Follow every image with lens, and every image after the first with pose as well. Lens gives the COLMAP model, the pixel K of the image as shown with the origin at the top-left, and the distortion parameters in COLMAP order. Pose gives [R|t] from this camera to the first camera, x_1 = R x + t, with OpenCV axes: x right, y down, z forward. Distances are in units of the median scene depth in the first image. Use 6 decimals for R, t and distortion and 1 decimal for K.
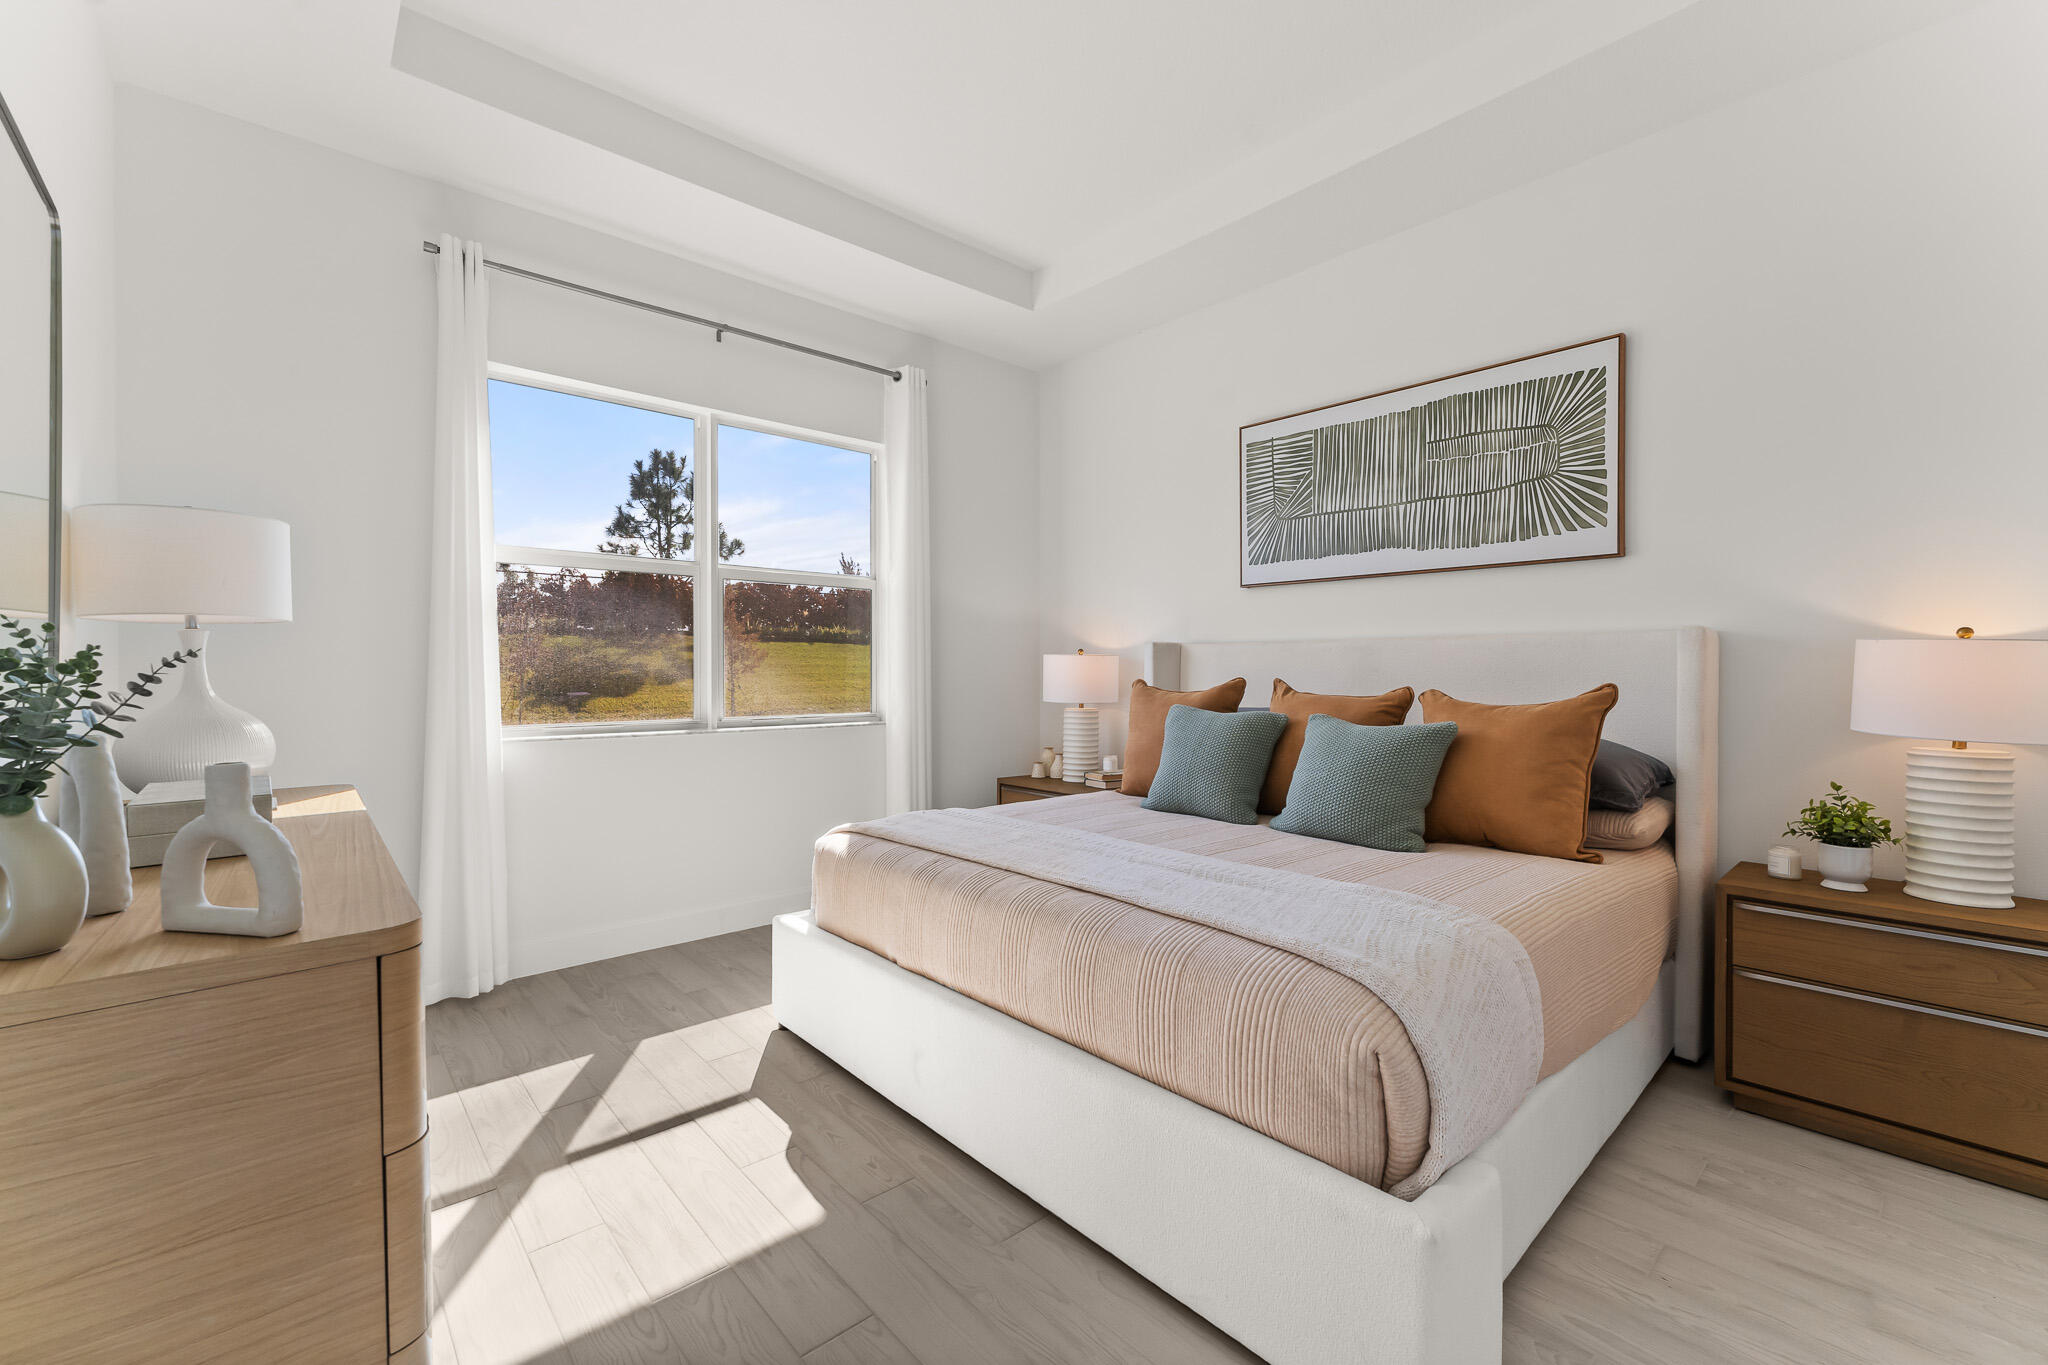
lens RADIAL K [[831.6, 0, 1026.3], [0, 831.6, 678.0], [0, 0, 1]] dist [-0.001586, 0.000530]
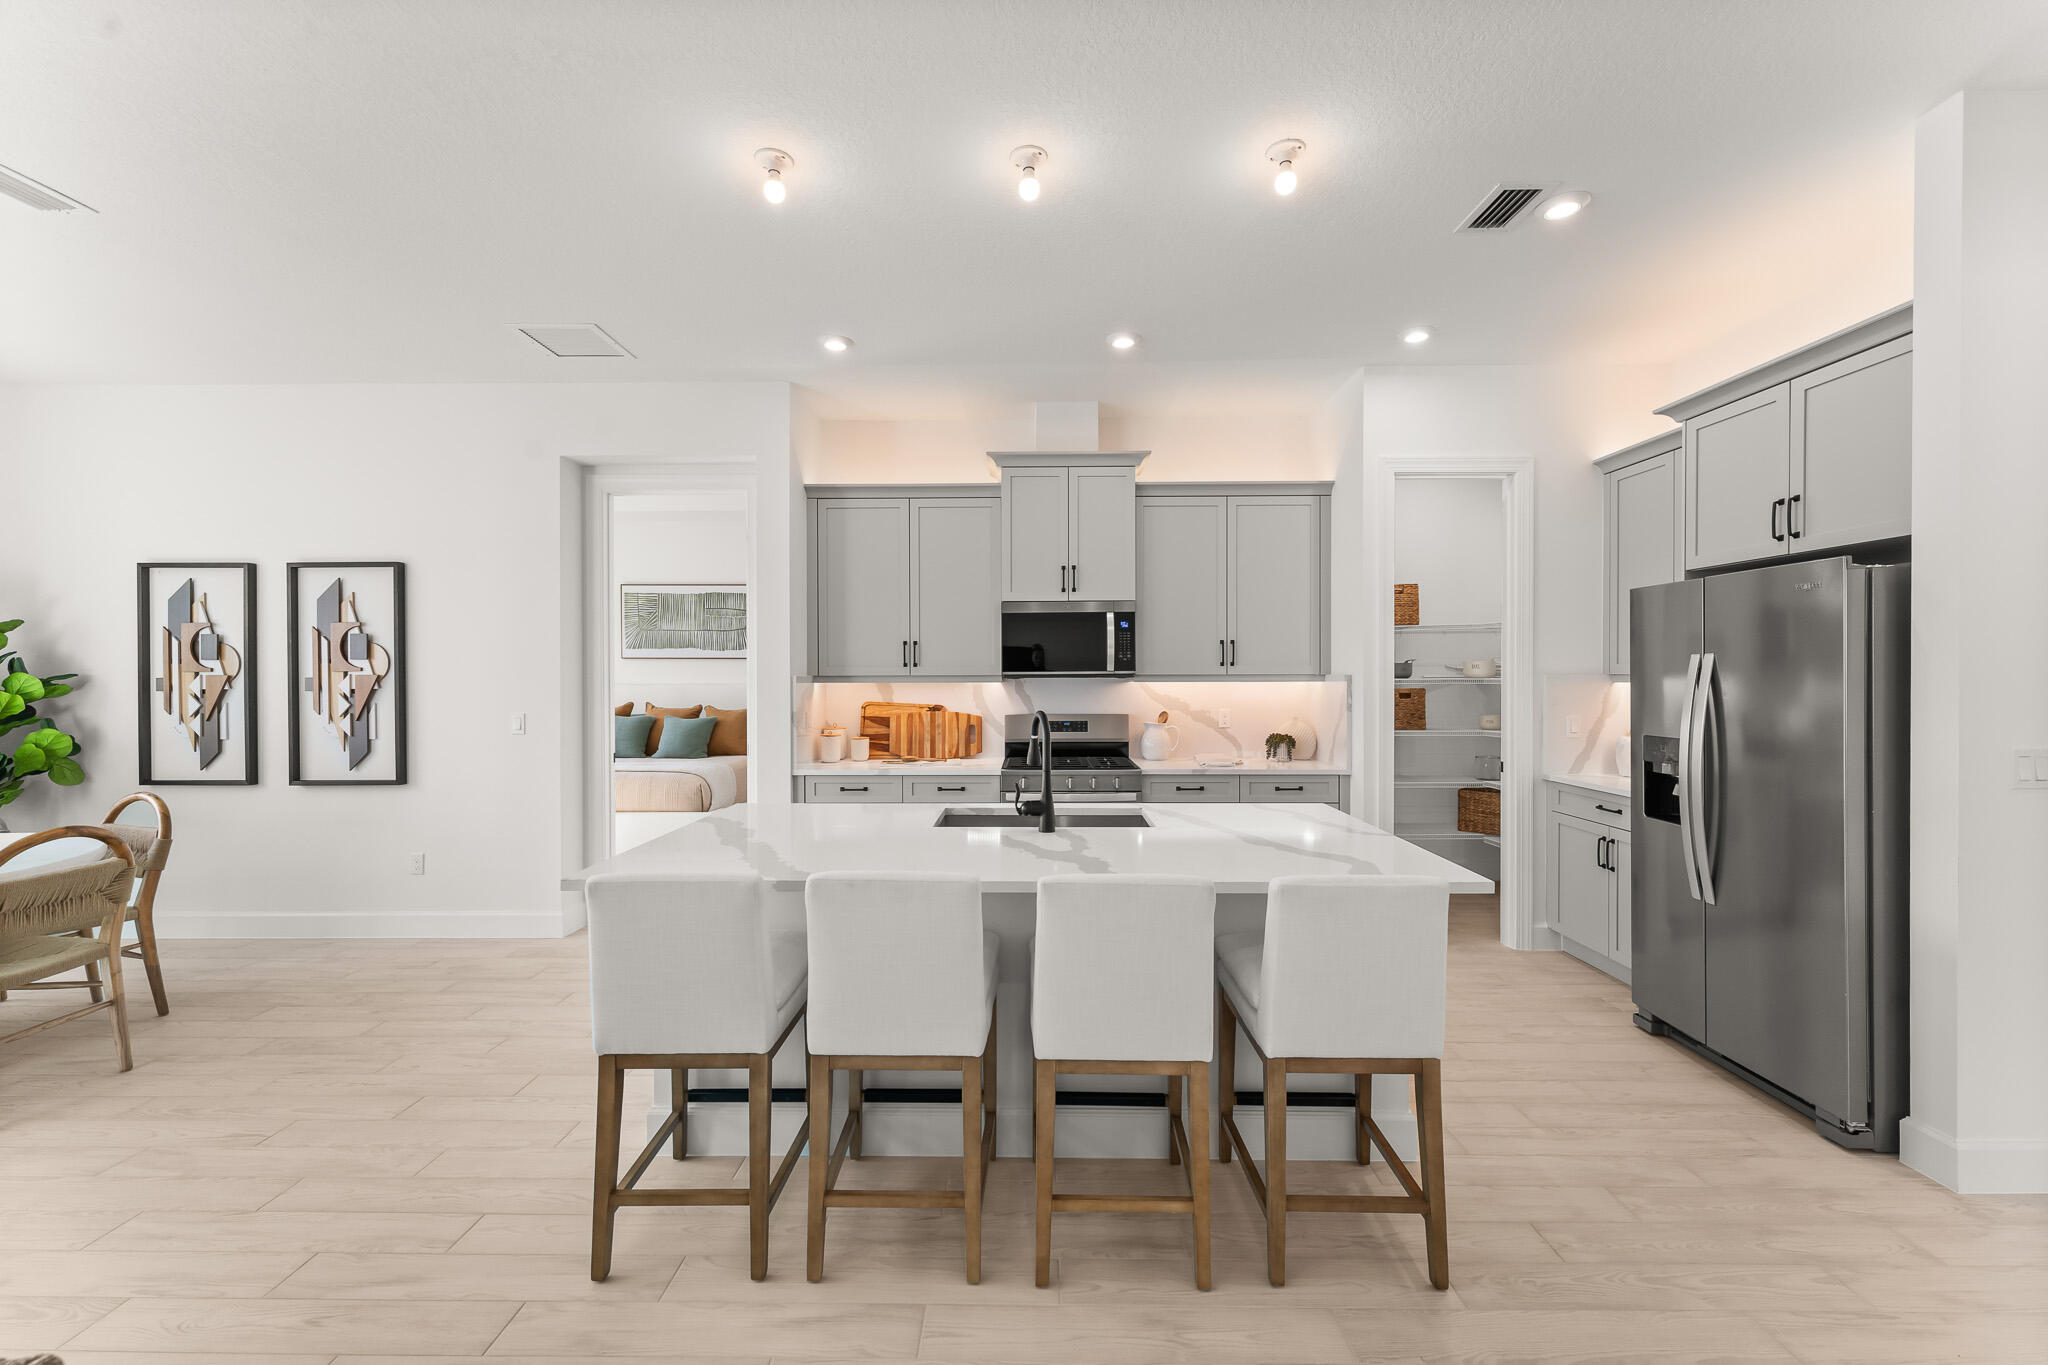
lens RADIAL K [[831.6, 0, 1014.3], [0, 831.6, 681.6], [0, 0, 1]] dist [-0.001586, 0.000530]
pose [[0.684682, -0.005141, 0.728823, -0.777651], [0.010003, 0.999947, -0.002344, -0.044737], [-0.728773, 0.008895, 0.684698, -1.531302]]
